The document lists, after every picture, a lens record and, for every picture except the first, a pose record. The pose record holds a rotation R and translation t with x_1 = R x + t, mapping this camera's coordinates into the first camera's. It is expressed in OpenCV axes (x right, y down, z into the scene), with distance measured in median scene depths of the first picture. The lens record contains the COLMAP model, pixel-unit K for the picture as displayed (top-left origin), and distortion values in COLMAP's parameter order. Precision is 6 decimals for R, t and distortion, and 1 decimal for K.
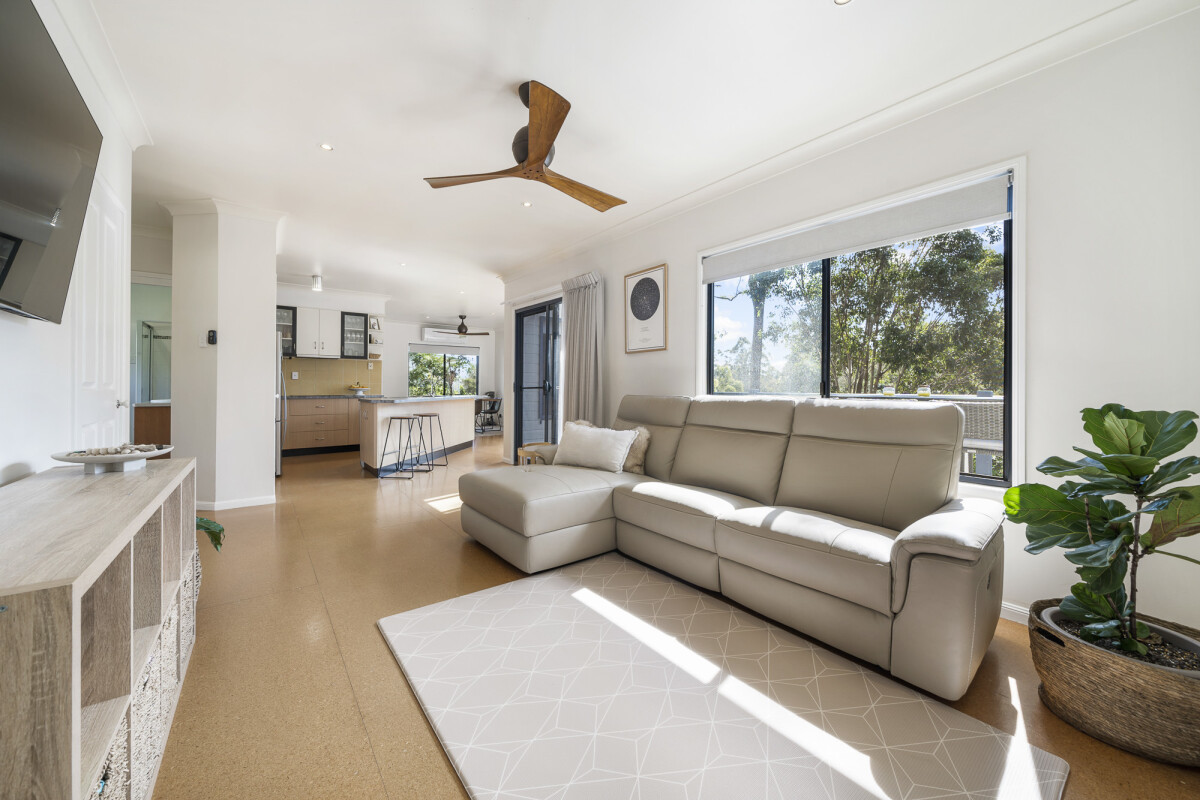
lens RADIAL K [[410.8, 0, 576.9], [0, 410.8, 391.6], [0, 0, 1]] dist [-0.000170, -0.000007]
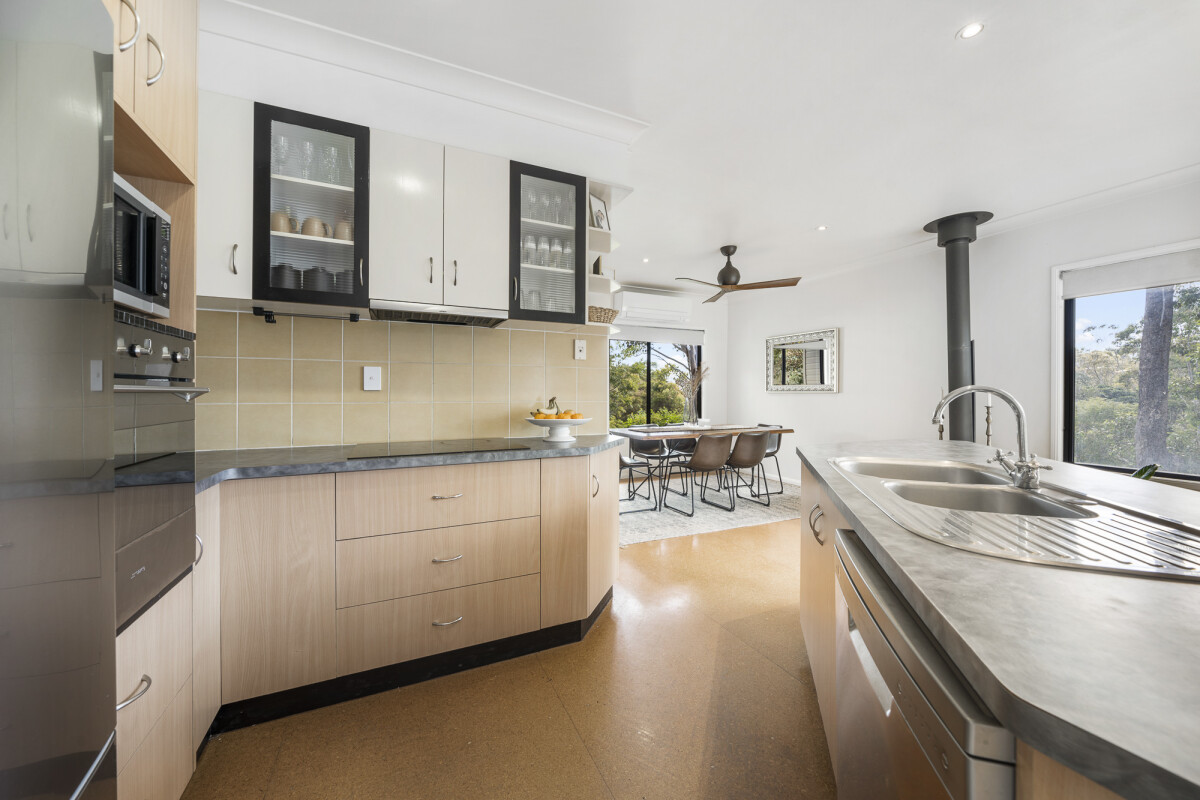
lens RADIAL K [[414.2, 0, 600.0], [0, 414.2, 400.0], [0, 0, 1]] dist [-0.001774, -0.000173]
pose [[0.980436, -0.003108, -0.196812, -0.438400], [0.002799, 0.999994, -0.001848, -0.020532], [0.196817, 0.001261, 0.980439, 0.698161]]
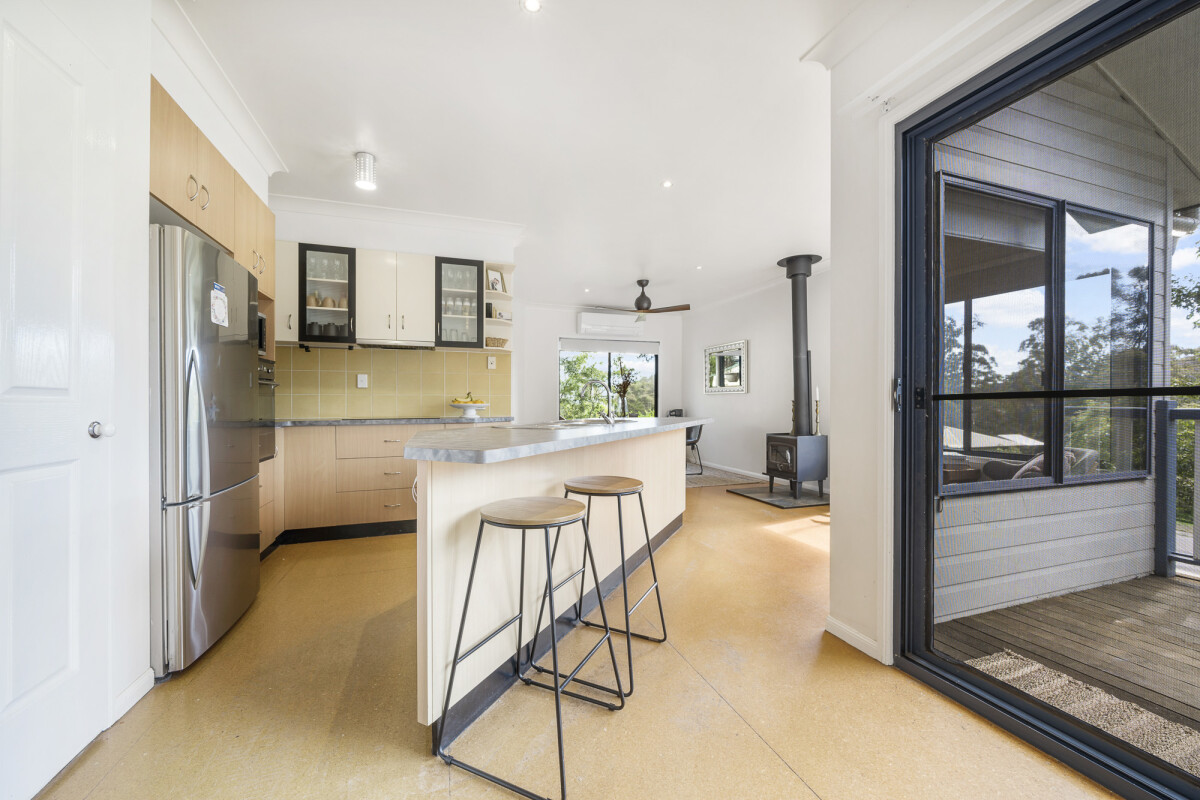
lens RADIAL K [[428.4, 0, 603.0], [0, 428.4, 409.9], [0, 0, 1]] dist [-0.000110, 0.000009]
pose [[0.957037, -0.003543, -0.289945, -0.207085], [0.004165, 0.999990, 0.001528, -0.000112], [0.289937, -0.002670, 0.957042, 0.524717]]
